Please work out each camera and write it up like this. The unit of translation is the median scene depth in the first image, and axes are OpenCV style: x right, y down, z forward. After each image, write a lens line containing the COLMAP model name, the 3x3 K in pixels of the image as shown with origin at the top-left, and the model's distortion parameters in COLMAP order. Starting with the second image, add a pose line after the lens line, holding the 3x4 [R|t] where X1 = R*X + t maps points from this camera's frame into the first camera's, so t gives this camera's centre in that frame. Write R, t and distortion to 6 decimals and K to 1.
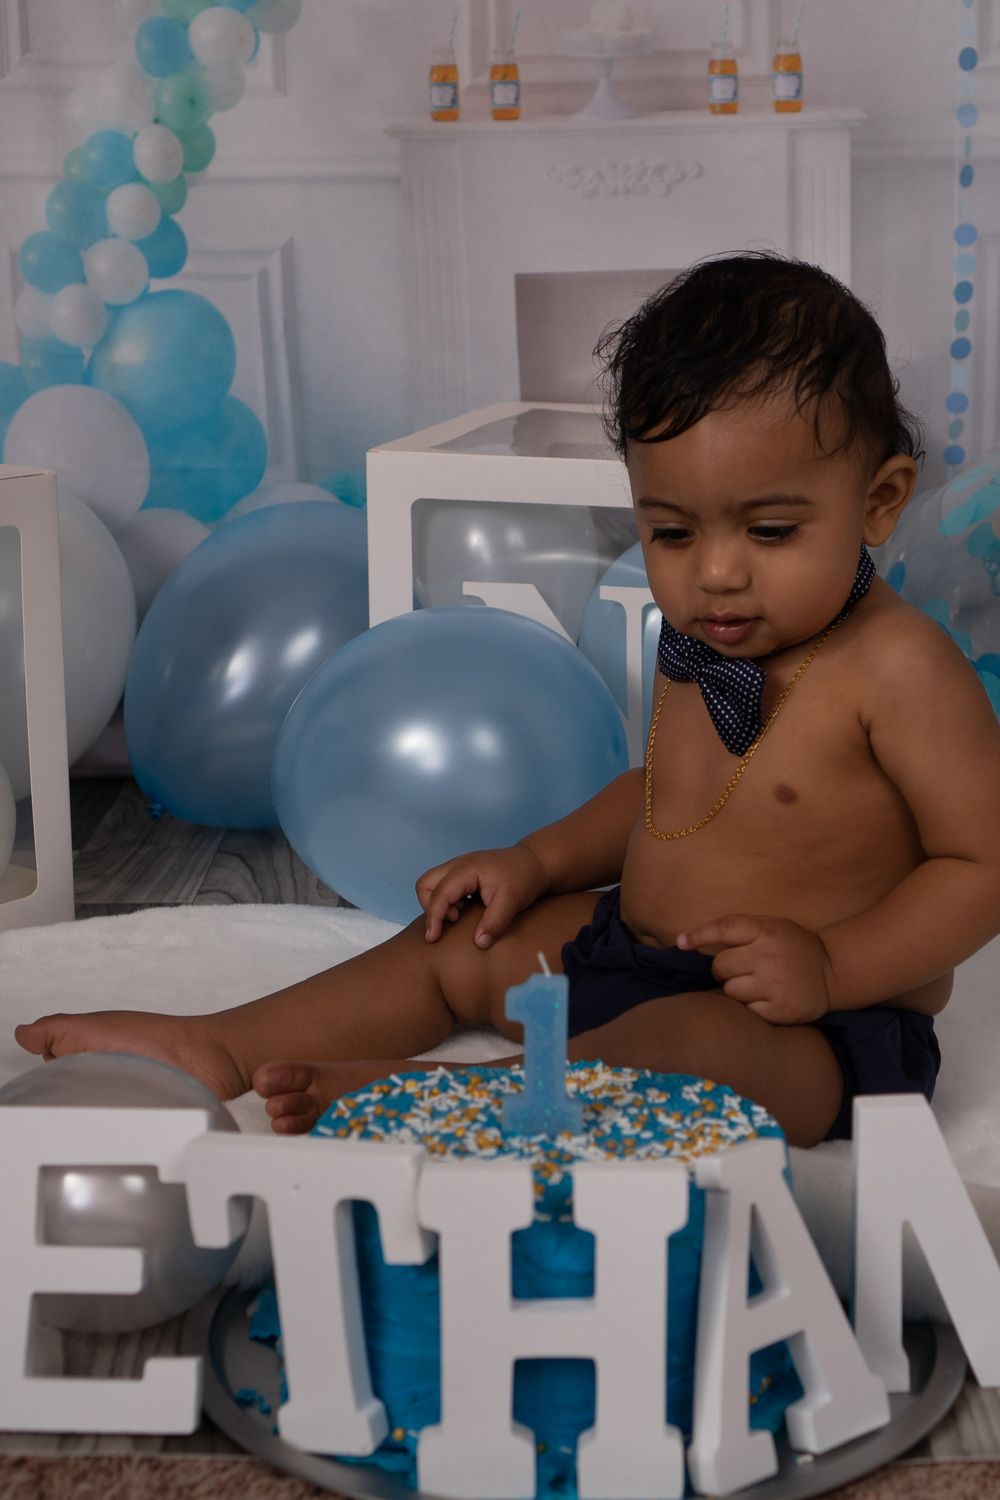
lens RADIAL K [[2376.7, 0, 500.0], [0, 2376.7, 750.0], [0, 0, 1]] dist [-0.029079, 0.098807]
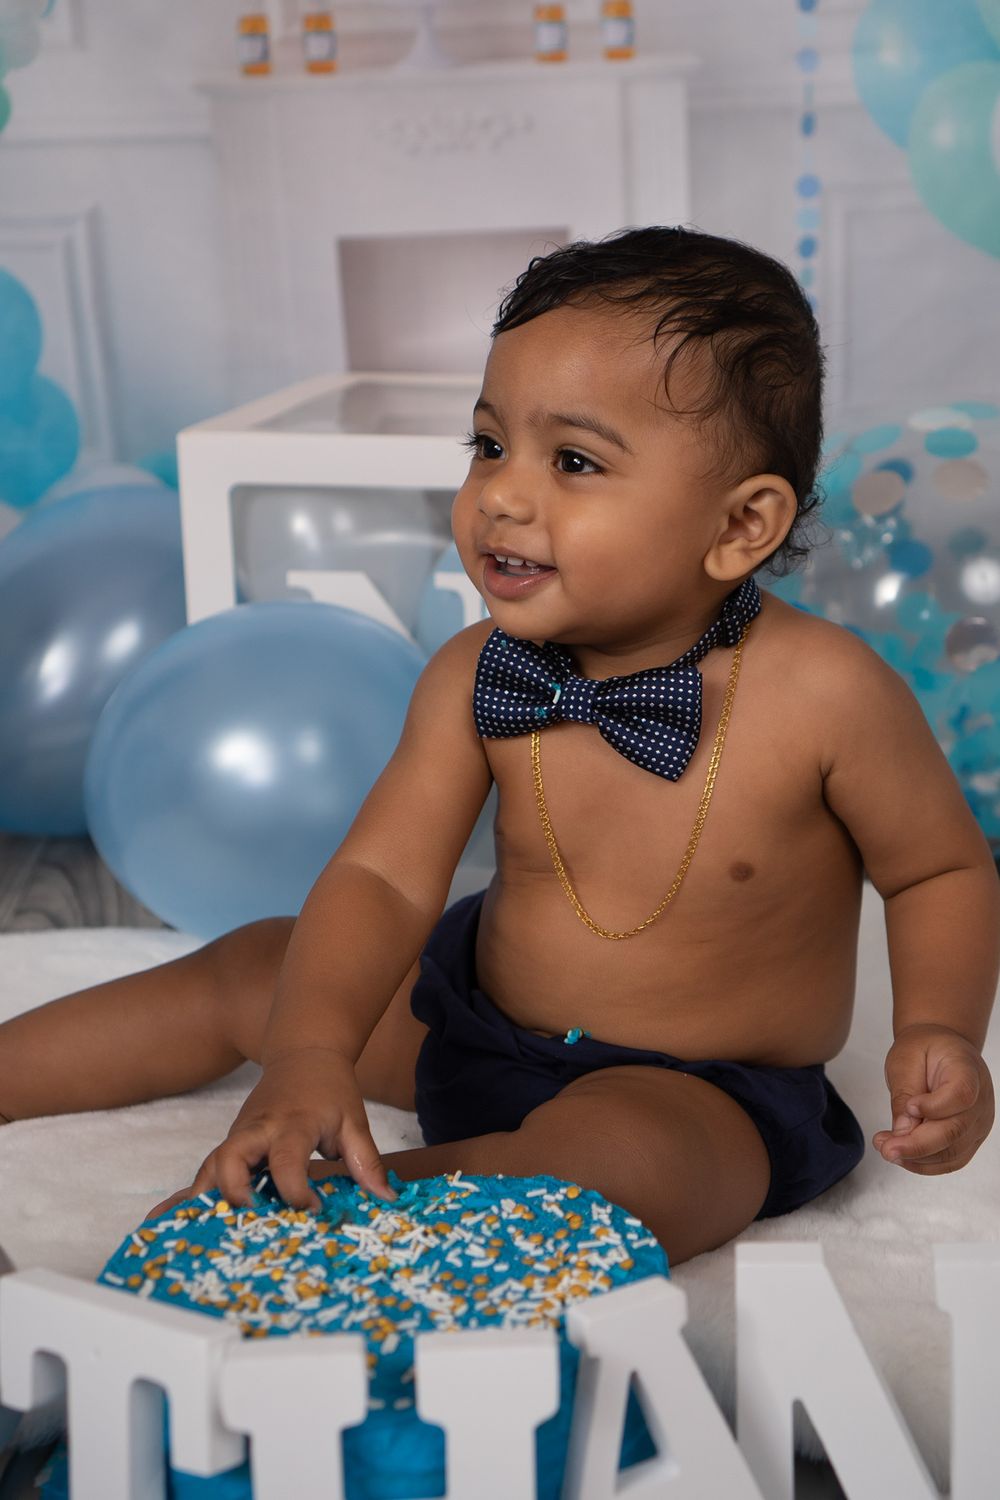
lens RADIAL K [[2376.7, 0, 500.0], [0, 2376.7, 750.0], [0, 0, 1]] dist [-0.029079, 0.098807]
pose [[0.997428, -0.033502, 0.063368, 0.013519], [0.032547, 0.999341, 0.016044, -0.031062], [-0.063864, -0.013940, 0.997861, 0.159044]]
